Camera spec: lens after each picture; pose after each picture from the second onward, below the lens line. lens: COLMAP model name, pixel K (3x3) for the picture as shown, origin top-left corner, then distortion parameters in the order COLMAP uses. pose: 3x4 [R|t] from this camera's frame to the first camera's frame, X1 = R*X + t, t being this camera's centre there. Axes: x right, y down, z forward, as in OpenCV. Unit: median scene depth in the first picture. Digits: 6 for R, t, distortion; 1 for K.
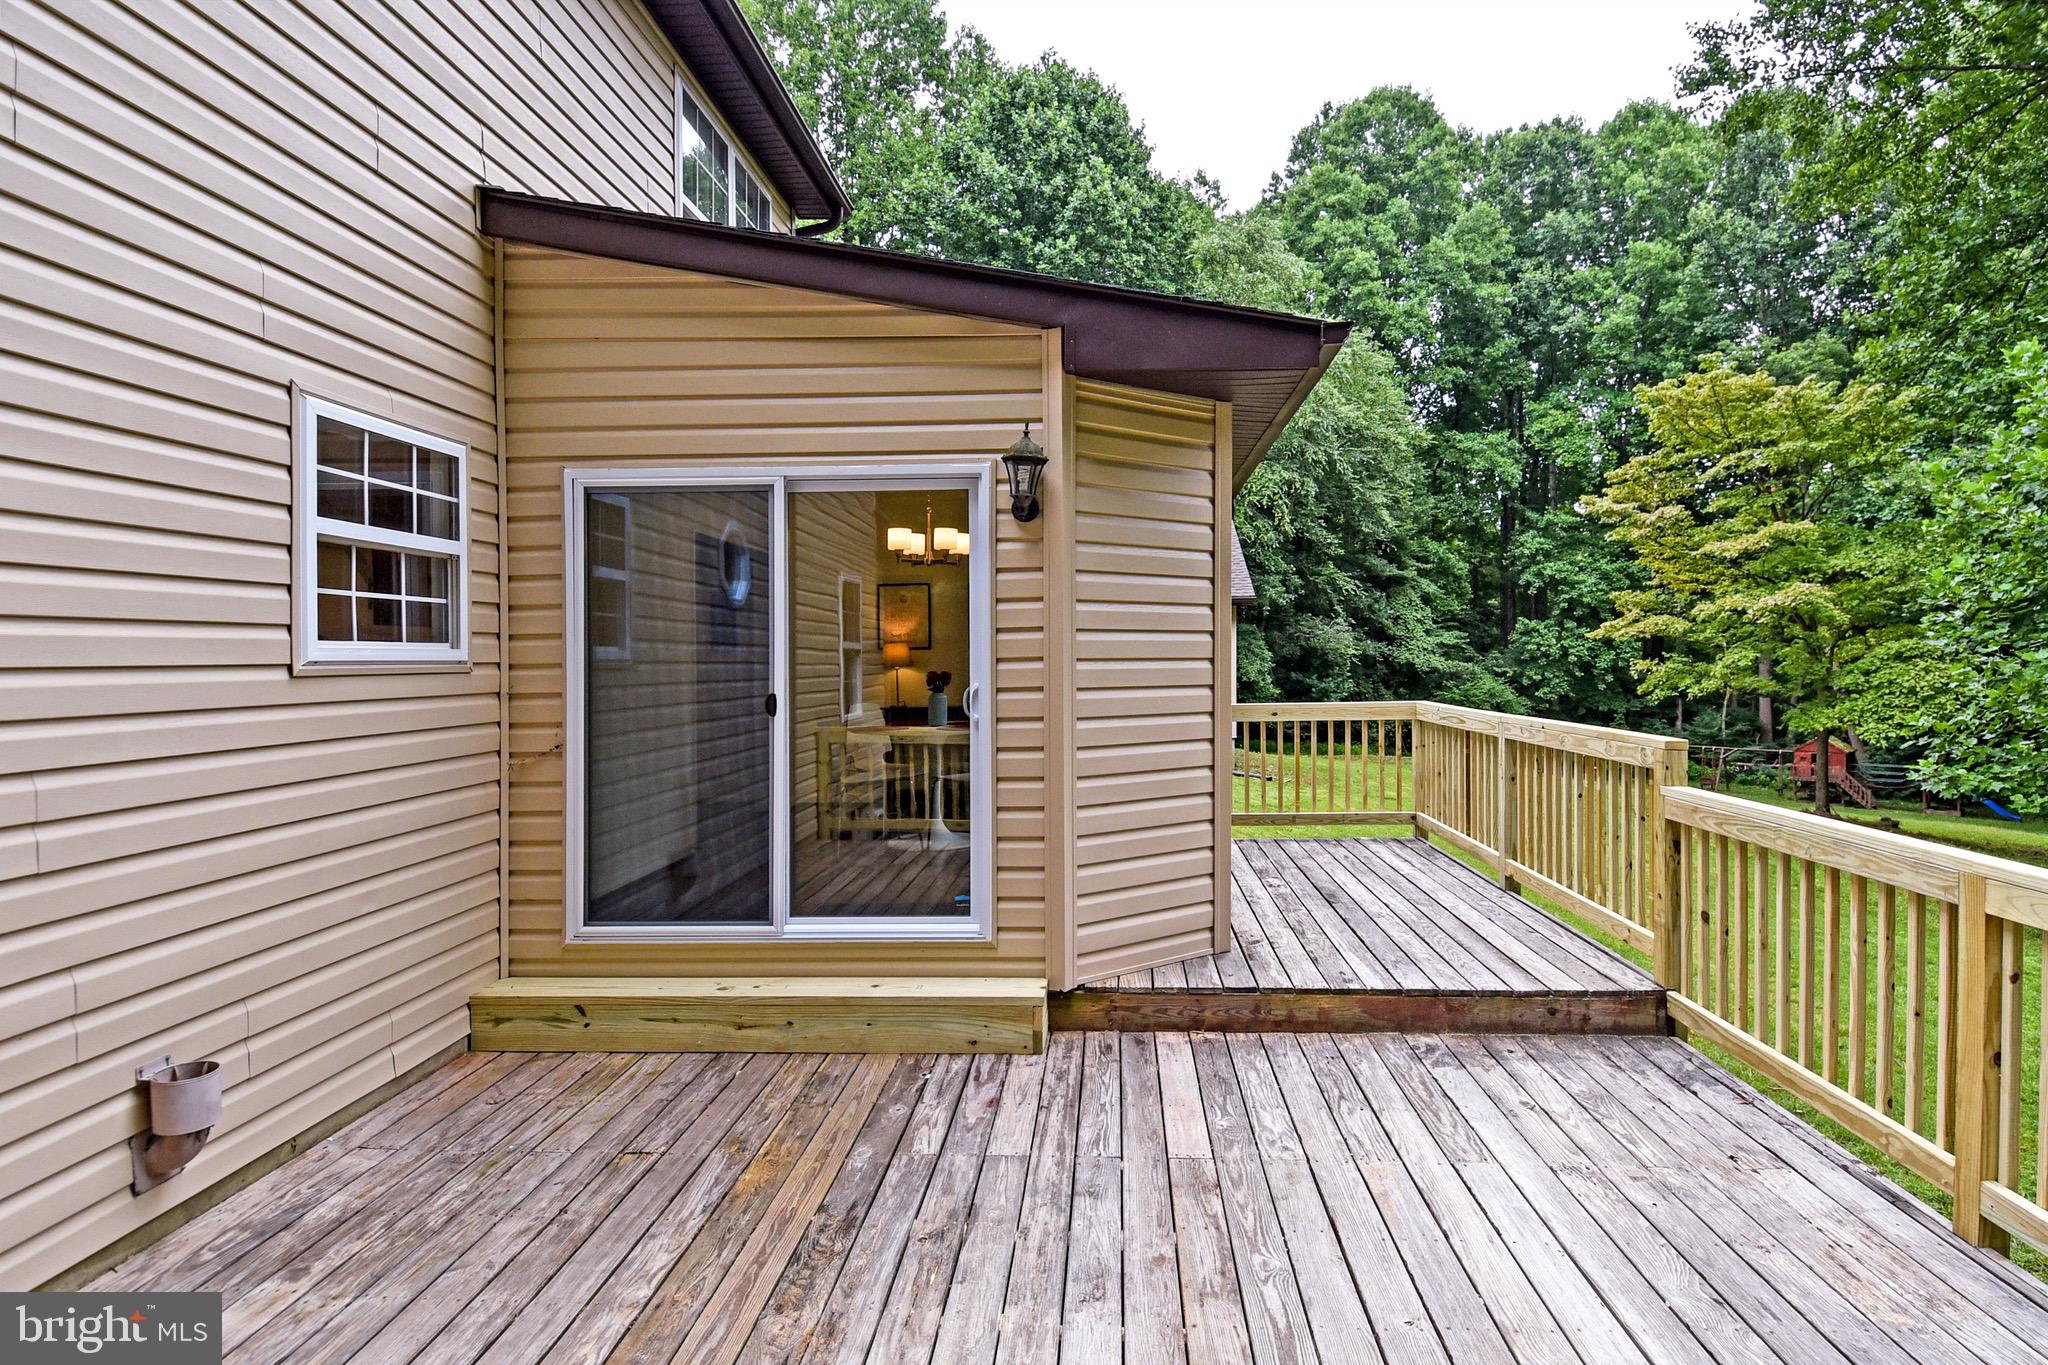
lens RADIAL K [[1071.7, 0, 1049.3], [0, 1071.7, 657.2], [0, 0, 1]] dist [0.063352, -0.058883]
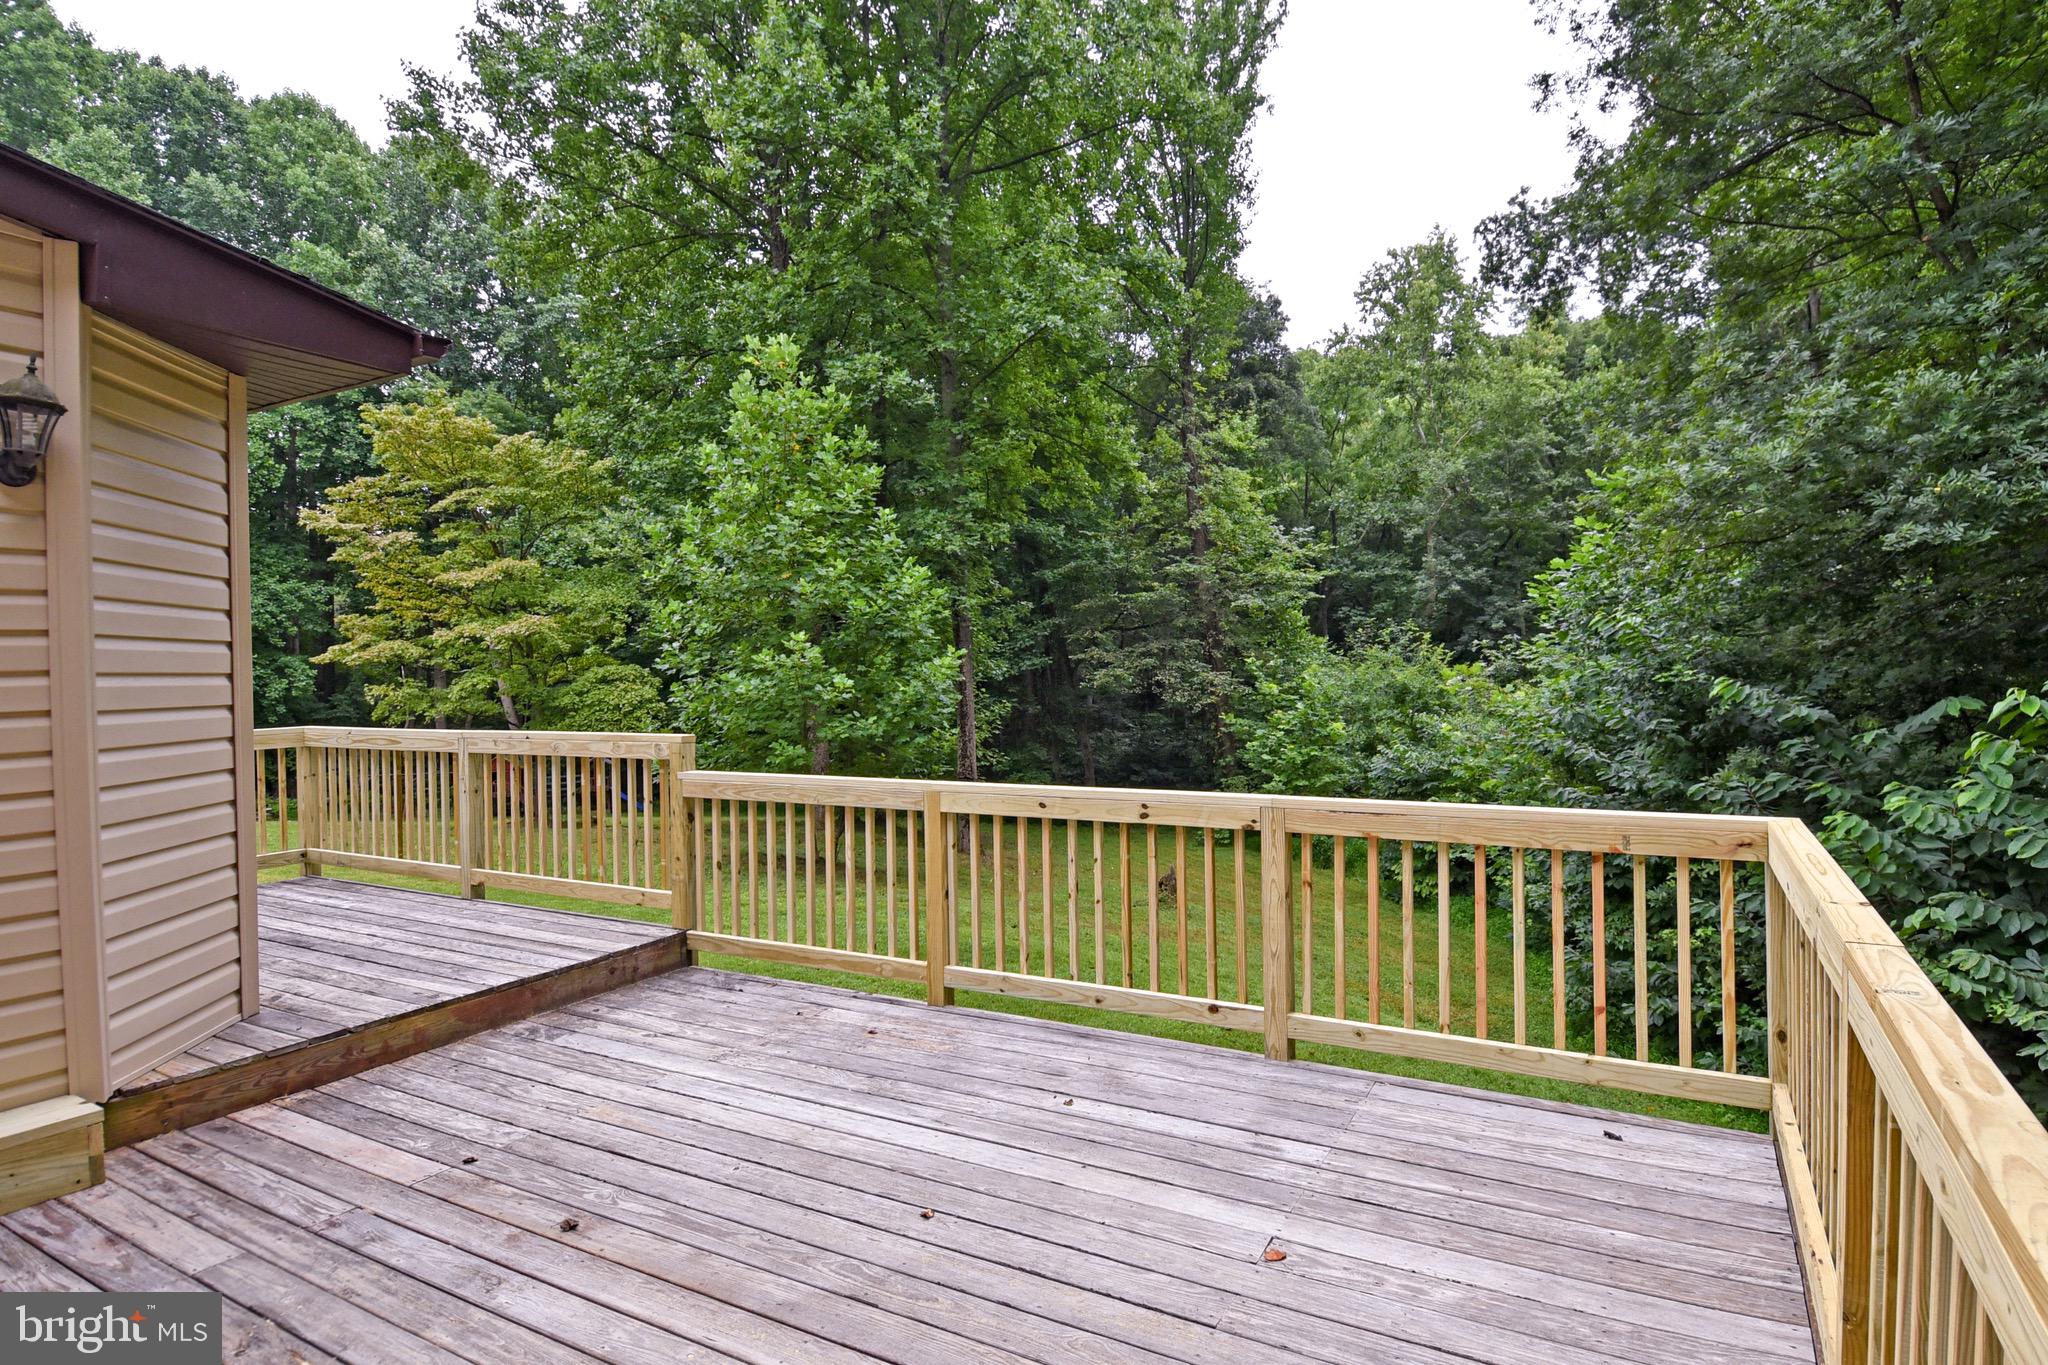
lens RADIAL K [[1099.4, 0, 1079.5], [0, 1099.4, 650.3], [0, 0, 1]] dist [0.041228, -0.044686]
pose [[0.420232, 0.017902, 0.907240, -0.408337], [0.011557, 0.999619, -0.025078, 0.013849], [-0.907343, 0.021024, 0.419865, 0.027386]]
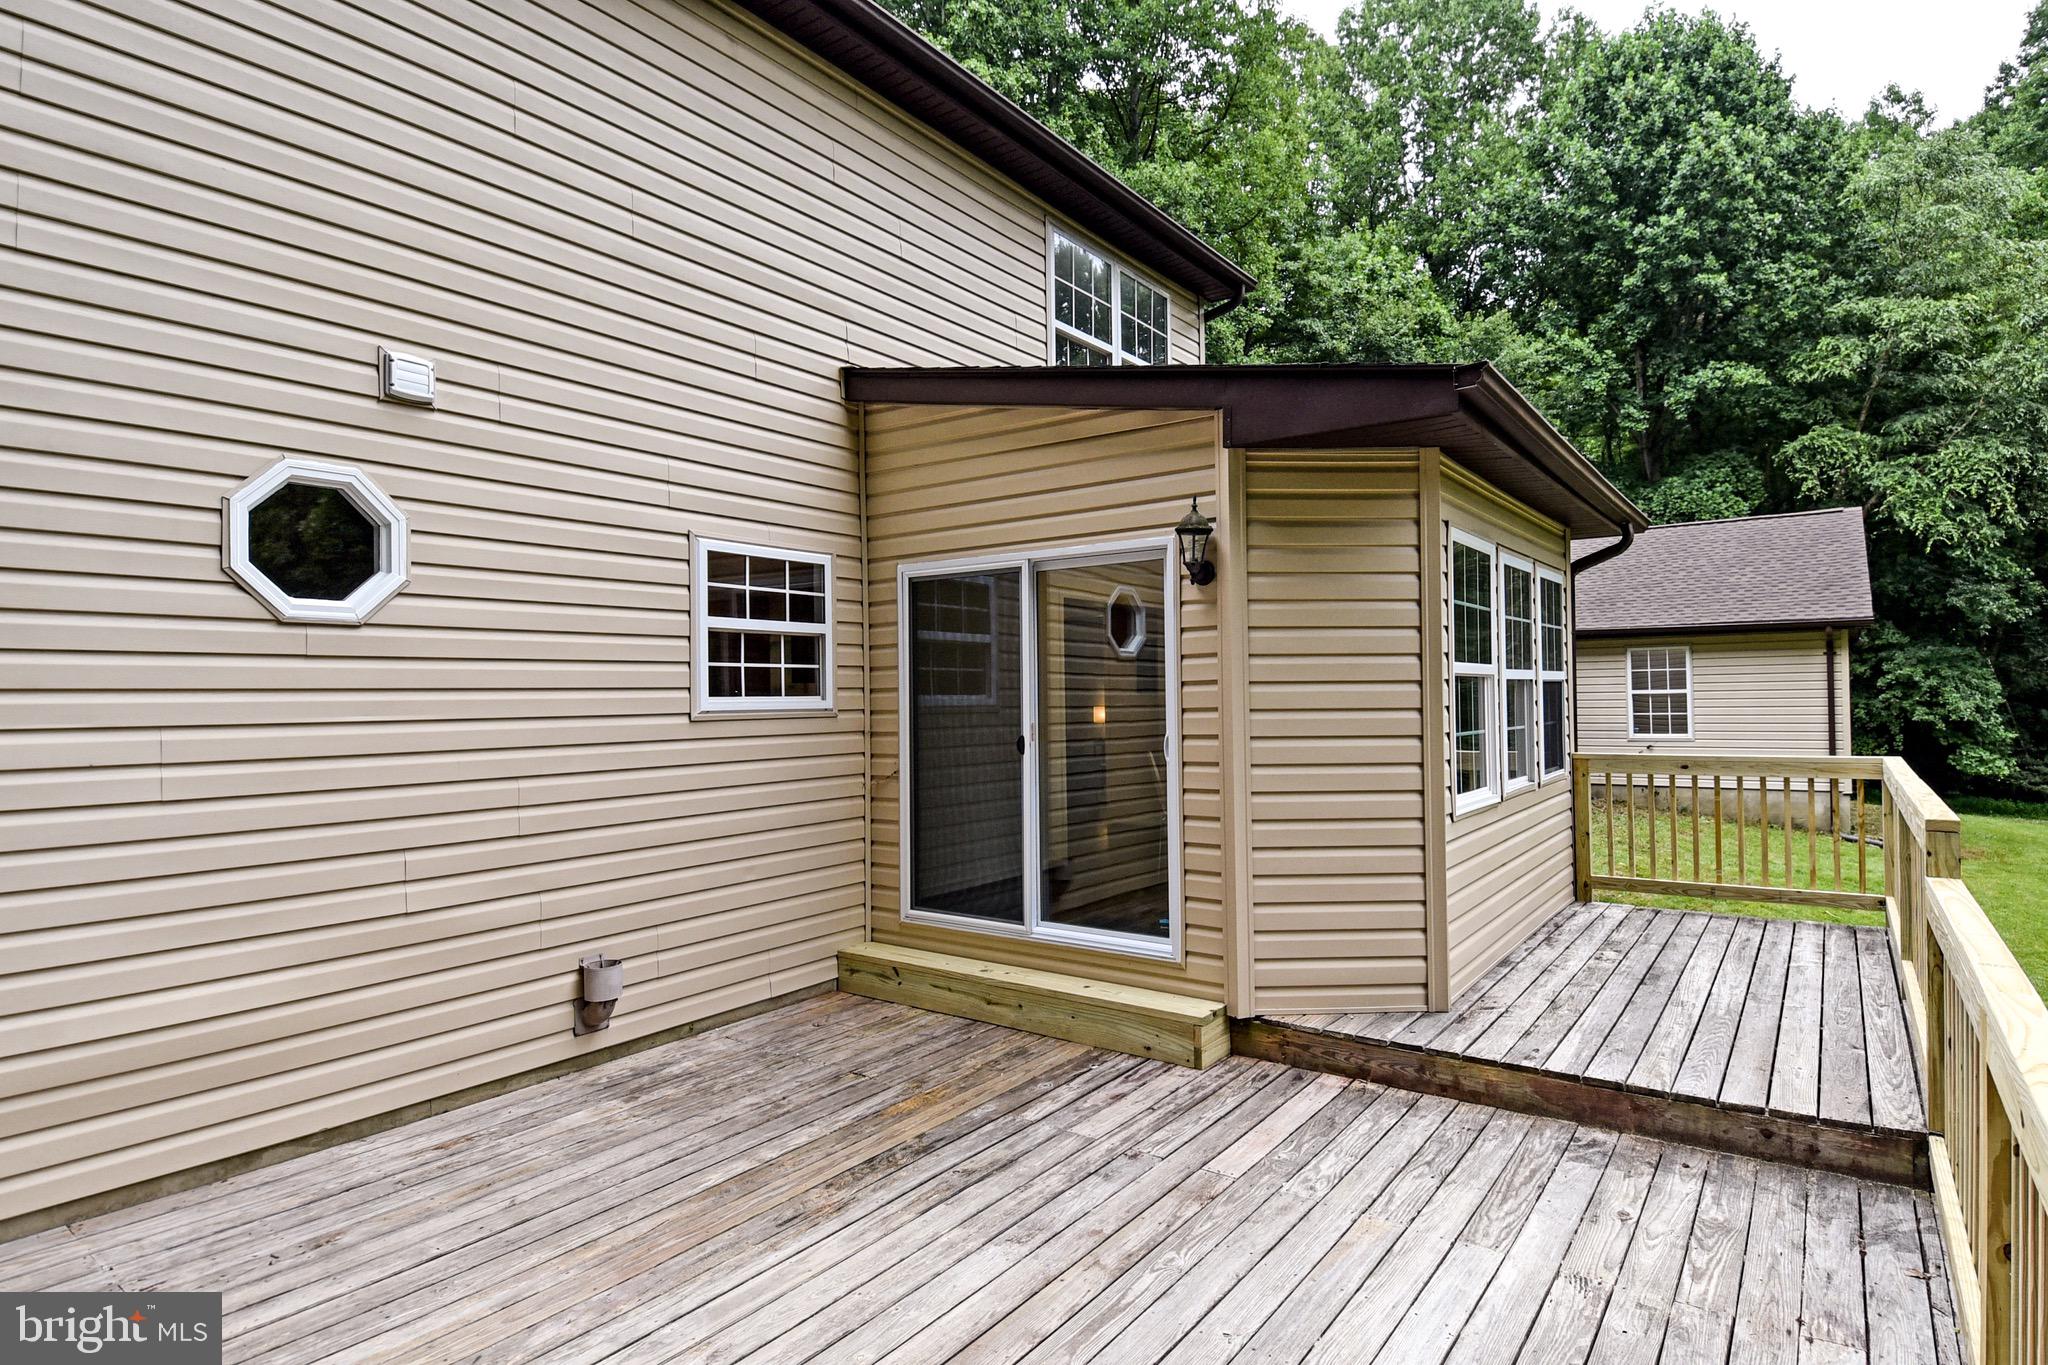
lens RADIAL K [[1064.8, 0, 1063.3], [0, 1064.8, 675.8], [0, 0, 1]] dist [0.063330, -0.059393]
pose [[0.845004, -0.010075, -0.534664, 0.439218], [0.003515, 0.999906, -0.013286, -0.018745], [0.534748, 0.009348, 0.844960, -0.003181]]
